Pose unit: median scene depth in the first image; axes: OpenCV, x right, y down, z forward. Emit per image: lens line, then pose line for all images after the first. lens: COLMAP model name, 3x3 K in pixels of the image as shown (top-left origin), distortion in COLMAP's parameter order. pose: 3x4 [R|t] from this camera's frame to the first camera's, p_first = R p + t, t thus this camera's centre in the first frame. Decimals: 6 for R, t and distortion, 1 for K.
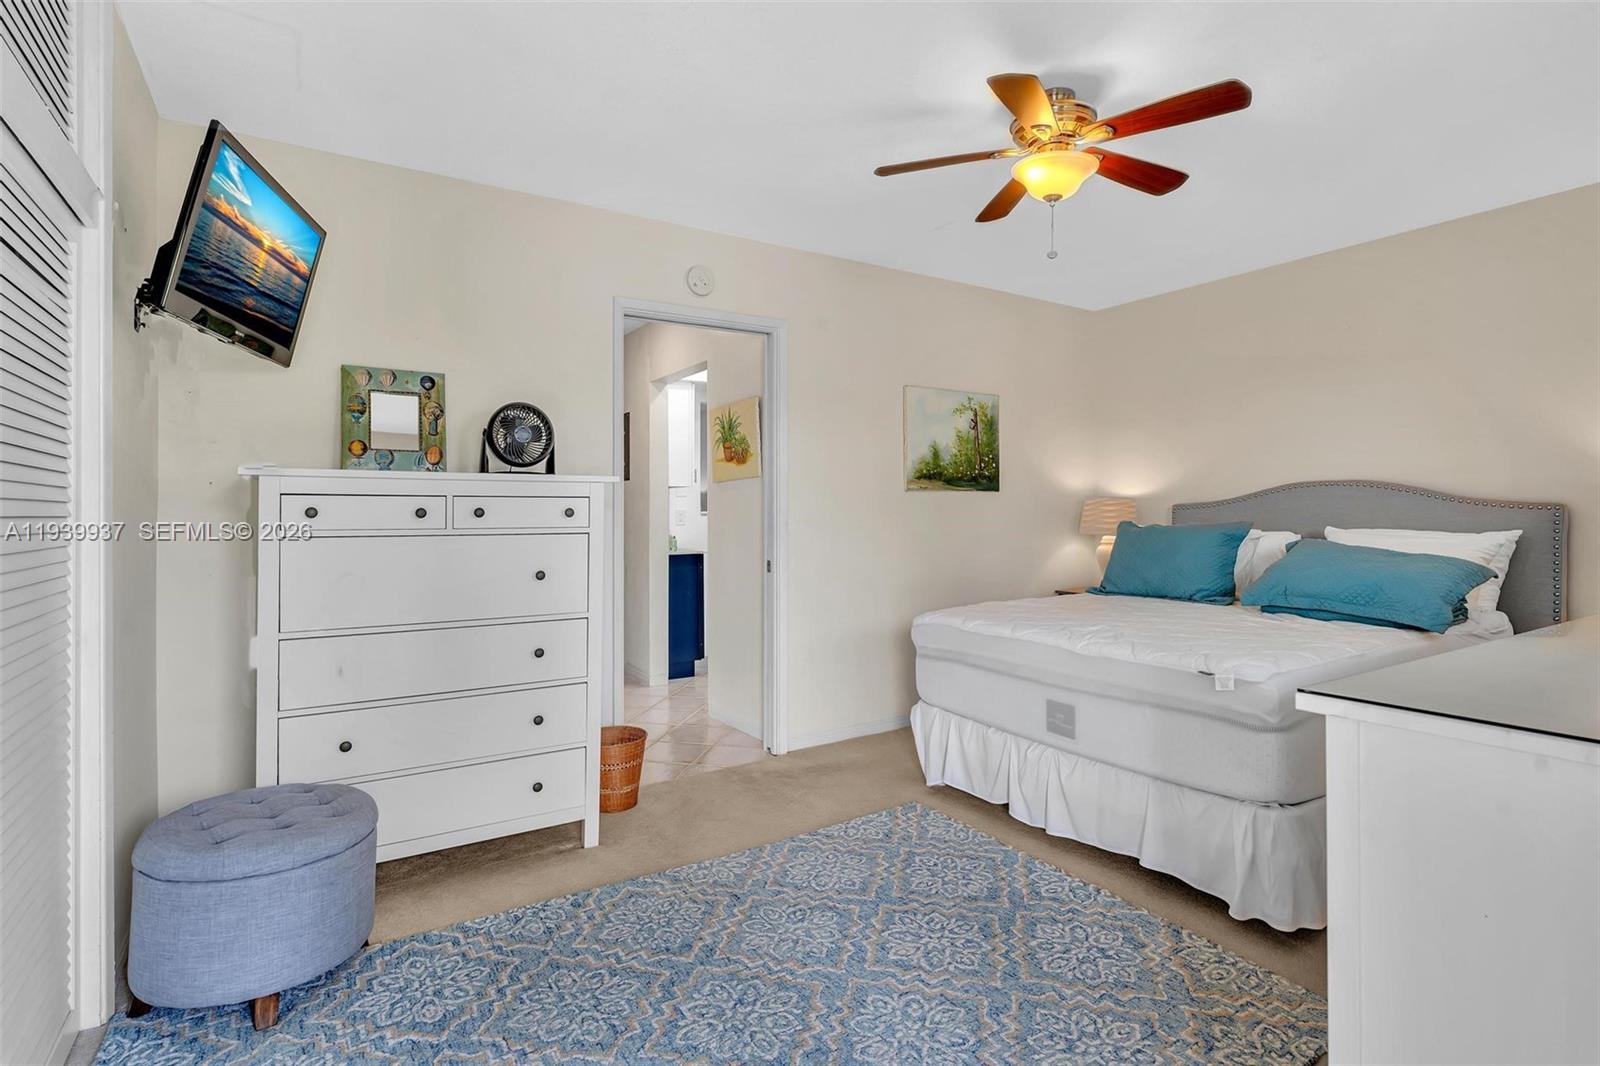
lens RADIAL K [[772.3, 0, 791.6], [0, 772.3, 509.7], [0, 0, 1]] dist [-0.001676, -0.000925]
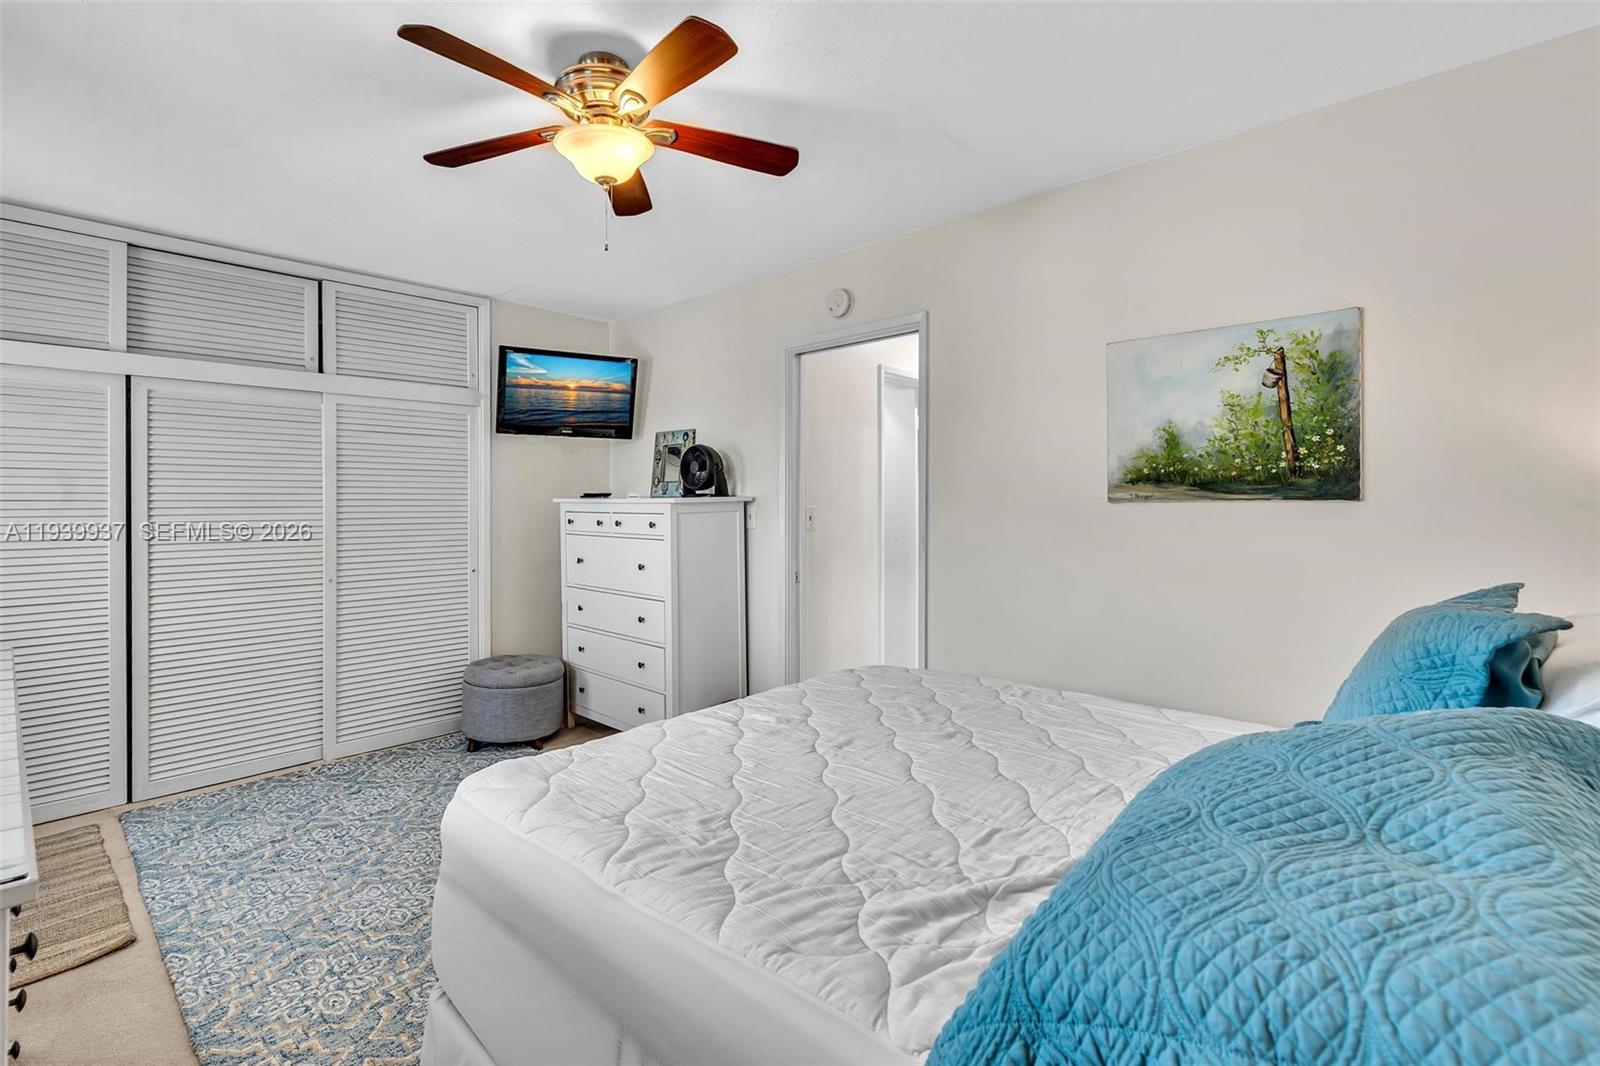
lens RADIAL K [[729.1, 0, 777.4], [0, 729.1, 484.7], [0, 0, 1]] dist [-0.007978, 0.003687]
pose [[0.248715, -0.020062, -0.968369, 0.973949], [0.002949, 0.999797, -0.019955, -0.039140], [0.968572, 0.002107, 0.248723, 0.805646]]
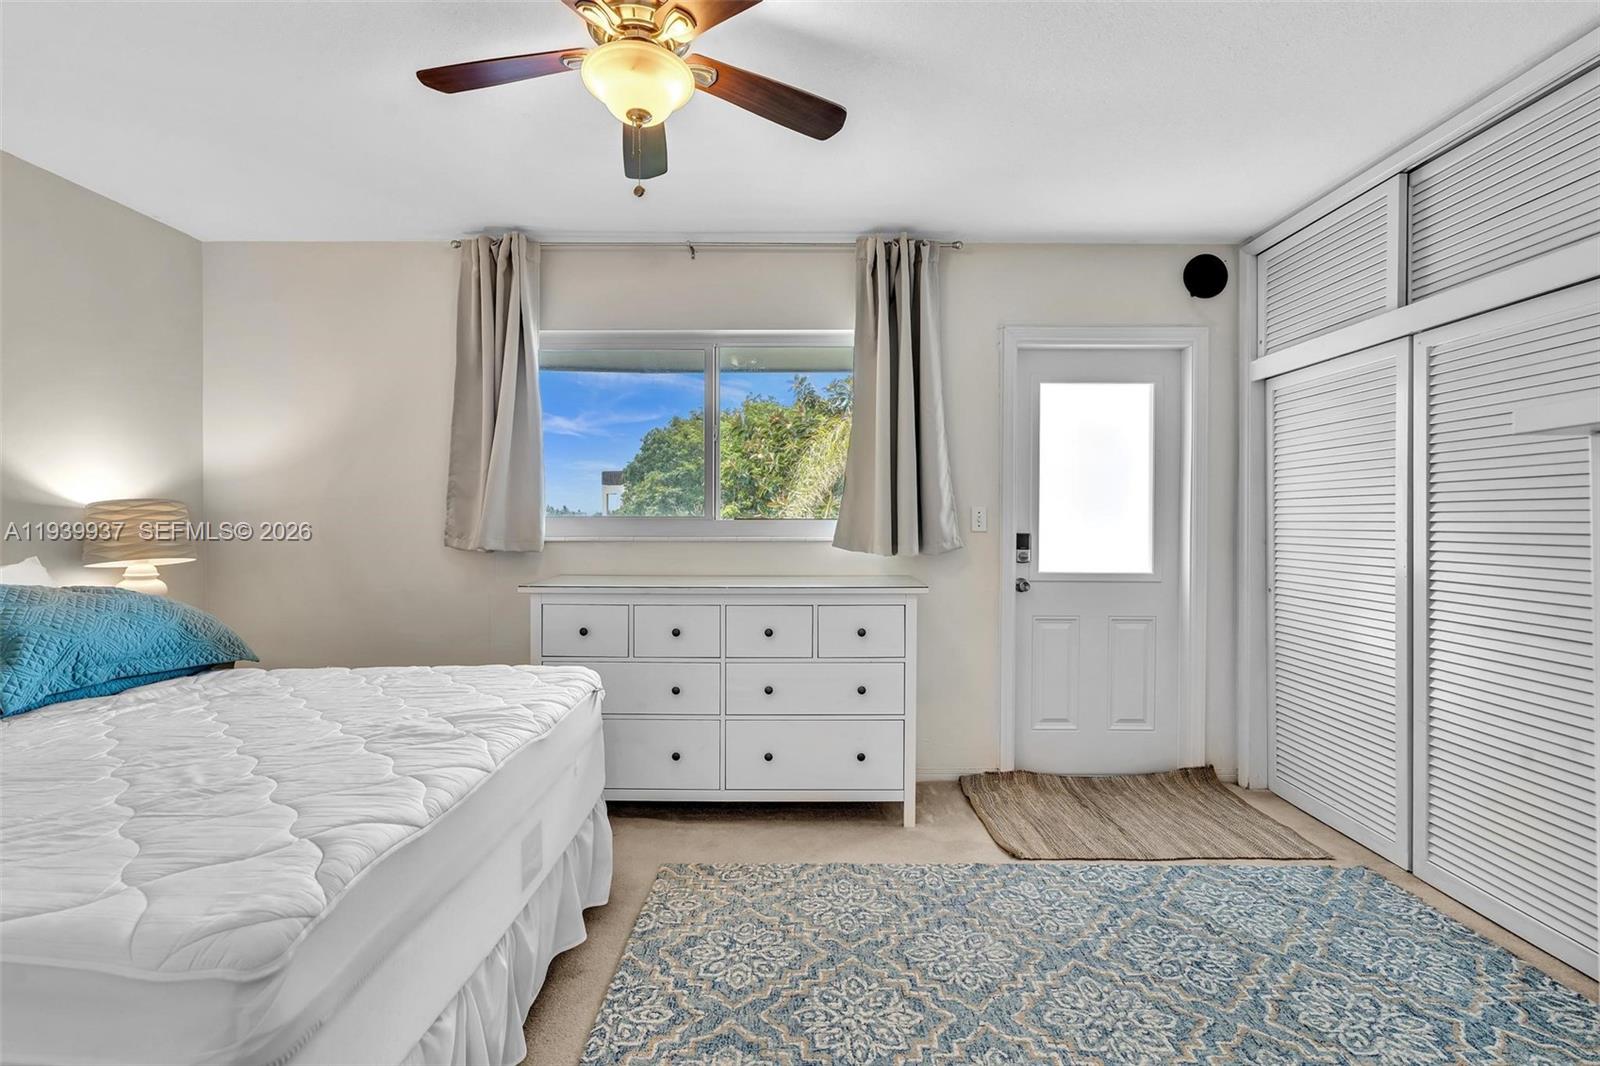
lens RADIAL K [[729.1, 0, 794.3], [0, 729.1, 522.6], [0, 0, 1]] dist [-0.007978, 0.003687]
pose [[-0.839582, -0.001759, 0.543230, -0.146660], [-0.000741, 0.999998, 0.002092, -0.005901], [-0.543232, 0.001353, -0.839582, 1.246537]]
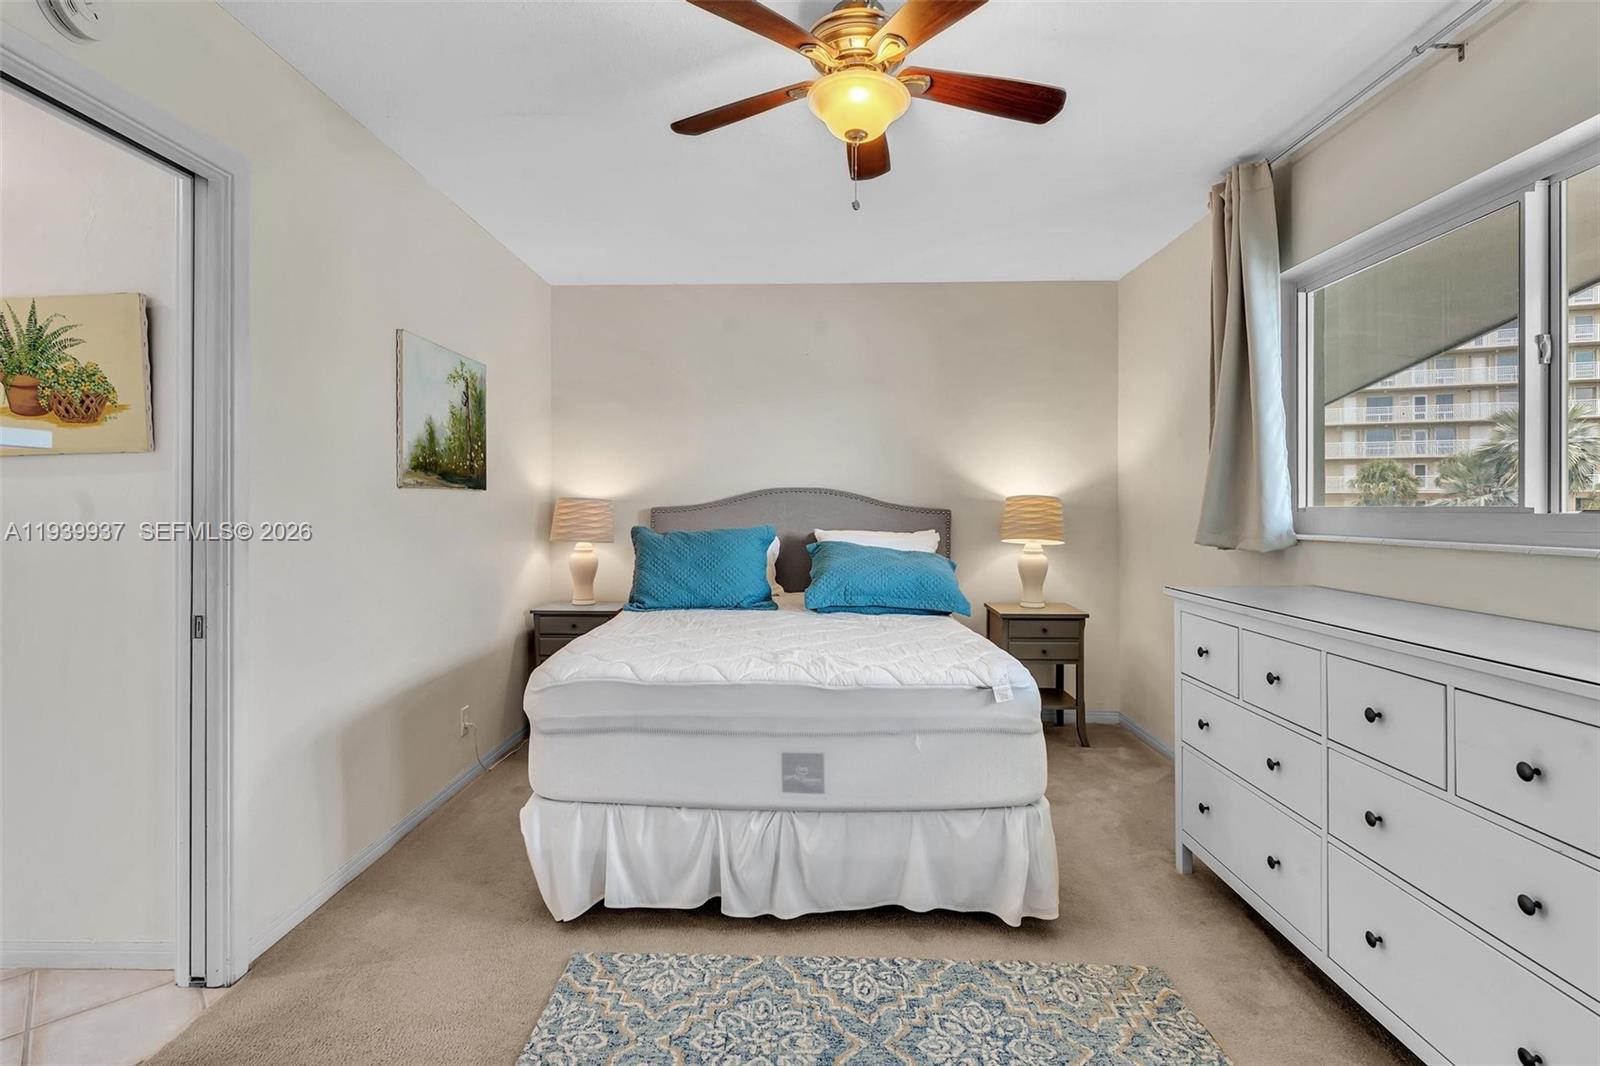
lens RADIAL K [[772.3, 0, 791.8], [0, 772.3, 505.5], [0, 0, 1]] dist [-0.001676, -0.000925]
pose [[0.559629, 0.004377, 0.828732, -0.305760], [-0.002207, 0.999990, -0.003791, -0.009432], [-0.828741, 0.000292, 0.559633, 0.493867]]
